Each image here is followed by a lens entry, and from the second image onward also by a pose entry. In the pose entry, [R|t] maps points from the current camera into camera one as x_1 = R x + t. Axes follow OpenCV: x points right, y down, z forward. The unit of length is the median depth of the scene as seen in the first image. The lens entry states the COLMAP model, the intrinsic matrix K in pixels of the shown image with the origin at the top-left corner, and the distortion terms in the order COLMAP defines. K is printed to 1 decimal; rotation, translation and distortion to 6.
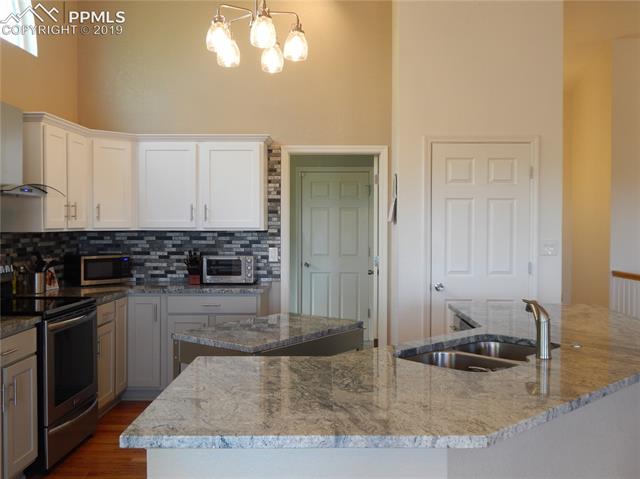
lens RADIAL K [[650.7, 0, 320.0], [0, 650.7, 236.1], [0, 0, 1]] dist [0.002028, 0.000000]
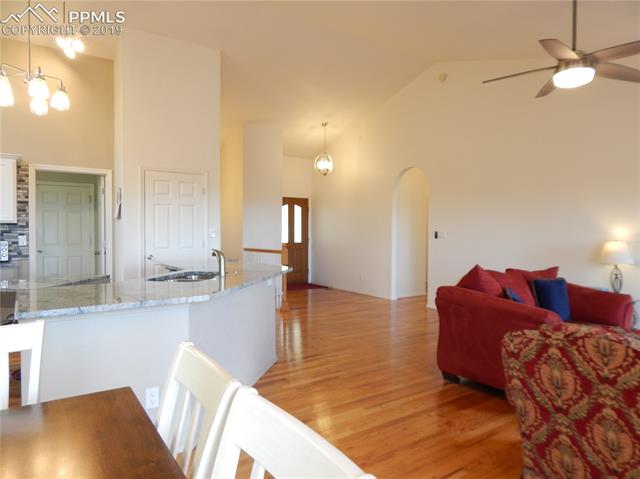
lens RADIAL K [[420.1, 0, 318.8], [0, 420.1, 238.0], [0, 0, 1]] dist [0.006528, 0.002508]
pose [[0.819459, -0.012228, 0.573007, -0.069824], [0.010436, 0.999925, 0.006413, 0.023464], [-0.573043, 0.000725, 0.819525, -0.113582]]
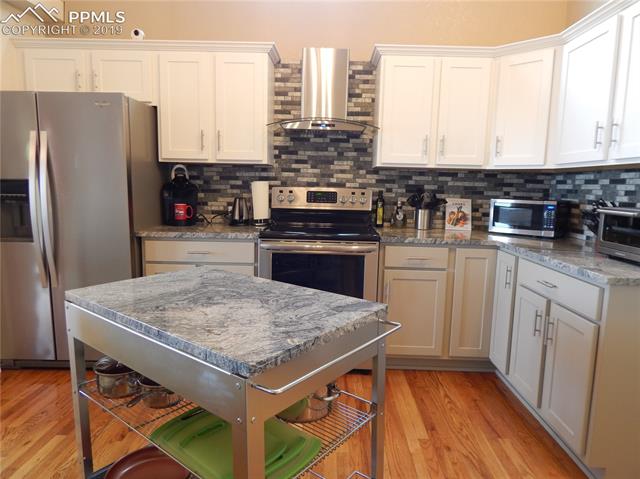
lens RADIAL K [[420.1, 0, 320.4], [0, 420.1, 238.3], [0, 0, 1]] dist [0.006528, 0.002508]
pose [[0.000090, 0.129507, -0.991578, 0.207418], [-0.045999, 0.990529, 0.129366, 0.019883], [0.998941, 0.045600, 0.006046, 0.737130]]
